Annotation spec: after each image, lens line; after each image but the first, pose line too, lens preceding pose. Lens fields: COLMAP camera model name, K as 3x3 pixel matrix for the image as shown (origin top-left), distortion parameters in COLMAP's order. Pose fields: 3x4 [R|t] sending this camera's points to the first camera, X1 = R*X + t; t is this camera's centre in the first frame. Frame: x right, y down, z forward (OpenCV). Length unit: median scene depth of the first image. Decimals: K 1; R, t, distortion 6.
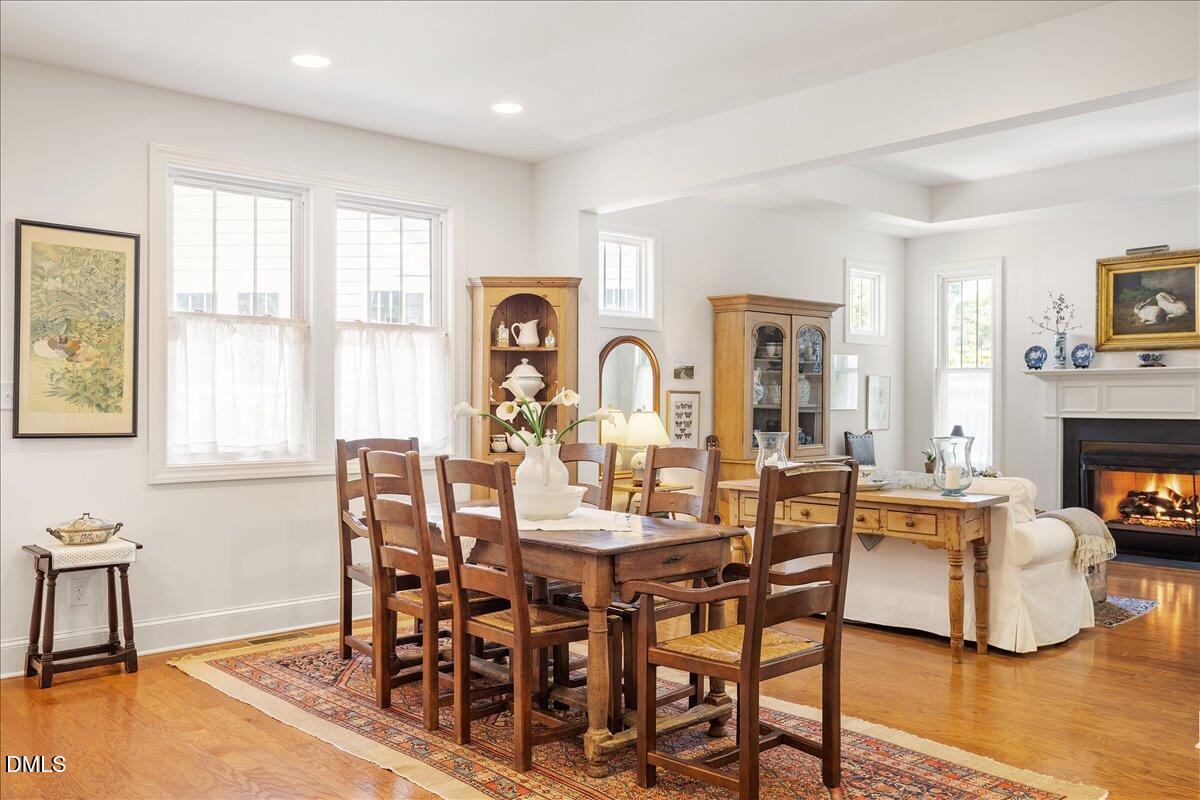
lens RADIAL K [[1019.6, 0, 597.4], [0, 1019.6, 402.3], [0, 0, 1]] dist [0.016085, 0.021166]
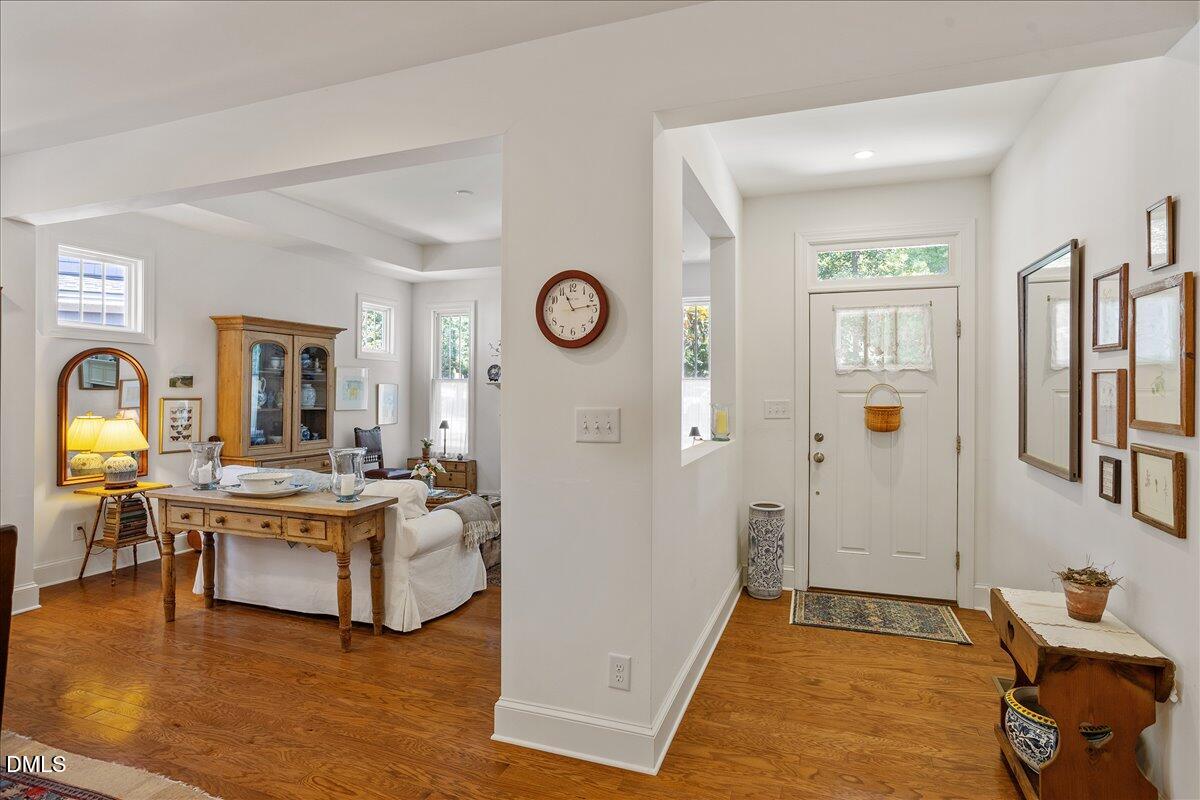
lens RADIAL K [[641.8, 0, 591.5], [0, 641.8, 396.2], [0, 0, 1]] dist [-0.017734, 0.002484]
pose [[0.897813, 0.001934, 0.440372, 0.224313], [-0.004188, 0.999983, 0.004146, -0.022250], [-0.440357, -0.005567, 0.897806, 0.203320]]
